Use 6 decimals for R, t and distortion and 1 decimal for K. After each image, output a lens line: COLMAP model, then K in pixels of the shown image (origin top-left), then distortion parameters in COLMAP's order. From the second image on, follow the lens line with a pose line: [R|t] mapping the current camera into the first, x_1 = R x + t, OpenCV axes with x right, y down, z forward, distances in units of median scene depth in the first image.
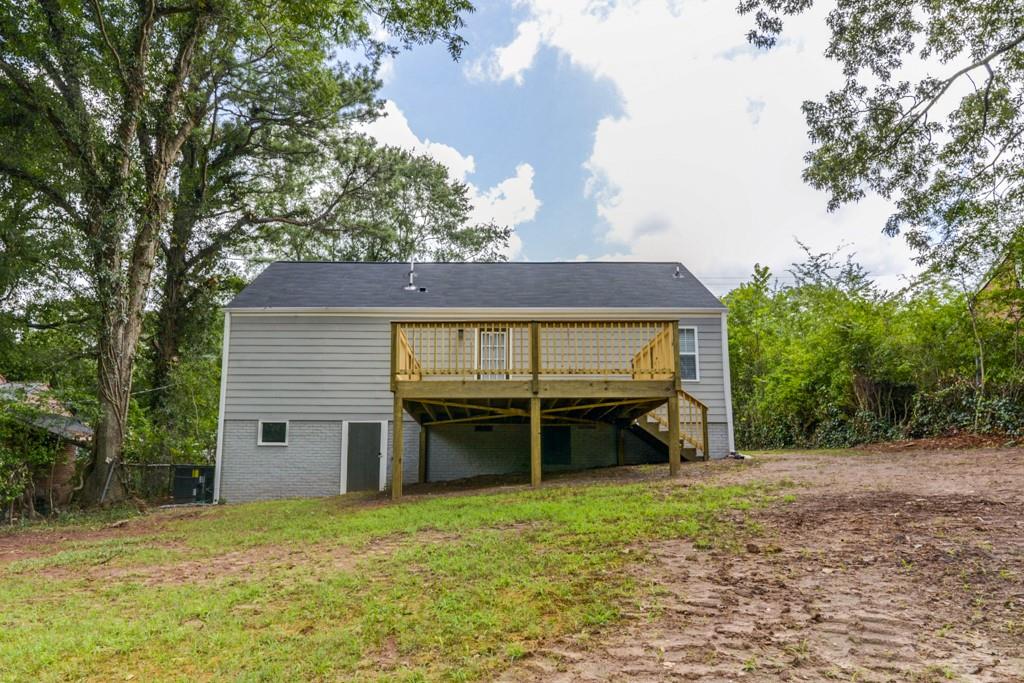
lens RADIAL K [[659.1, 0, 493.2], [0, 659.1, 386.2], [0, 0, 1]] dist [0.002370, -0.001438]
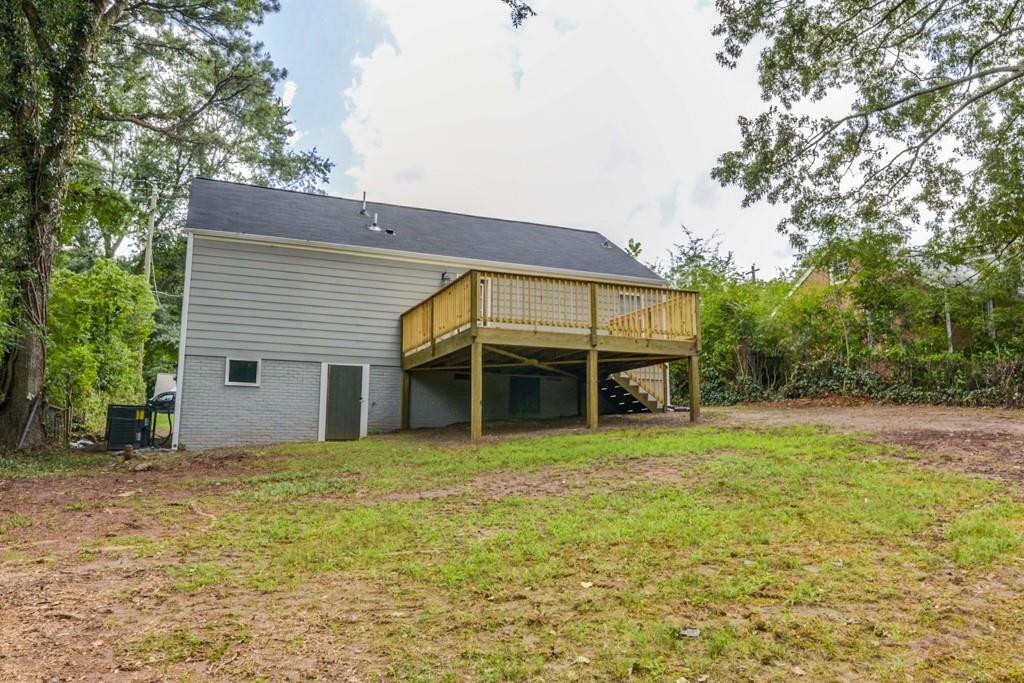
lens RADIAL K [[709.0, 0, 513.1], [0, 709.0, 341.6], [0, 0, 1]] dist [-0.000904, 0.001003]
pose [[0.923508, 0.059988, 0.378860, -0.361351], [-0.060597, 0.998109, -0.010329, 0.016495], [-0.378763, -0.013418, 0.925396, -0.043294]]
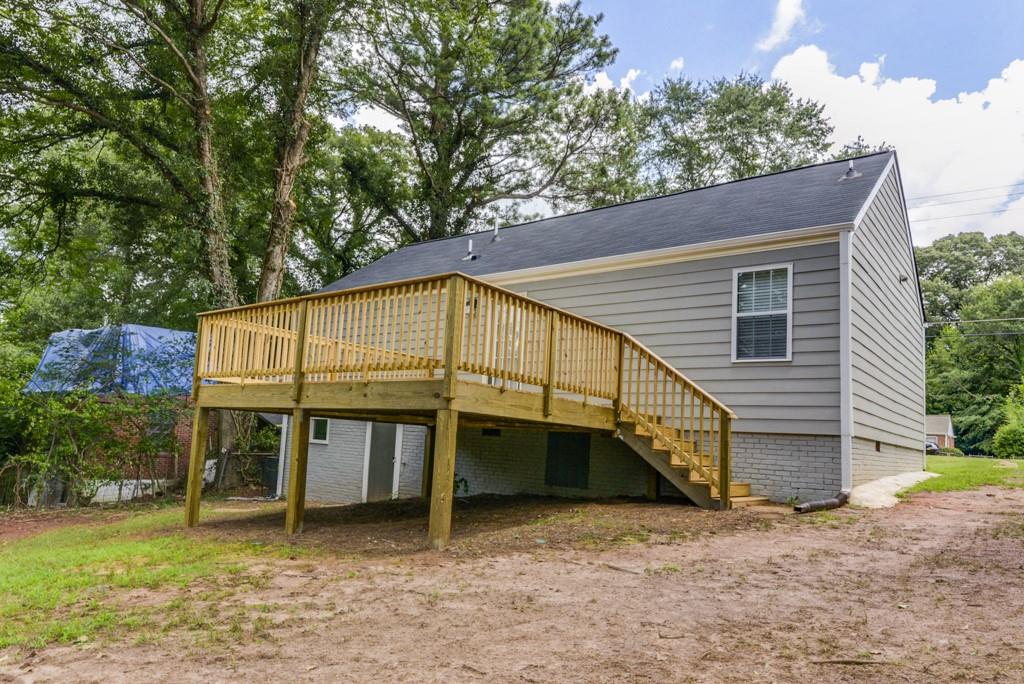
lens RADIAL K [[659.1, 0, 502.8], [0, 659.1, 376.8], [0, 0, 1]] dist [0.002370, -0.001438]
pose [[0.791672, -0.020149, -0.610613, 0.465104], [0.040082, 0.999016, 0.019001, -0.014341], [0.609629, -0.039518, 0.791701, 0.404796]]
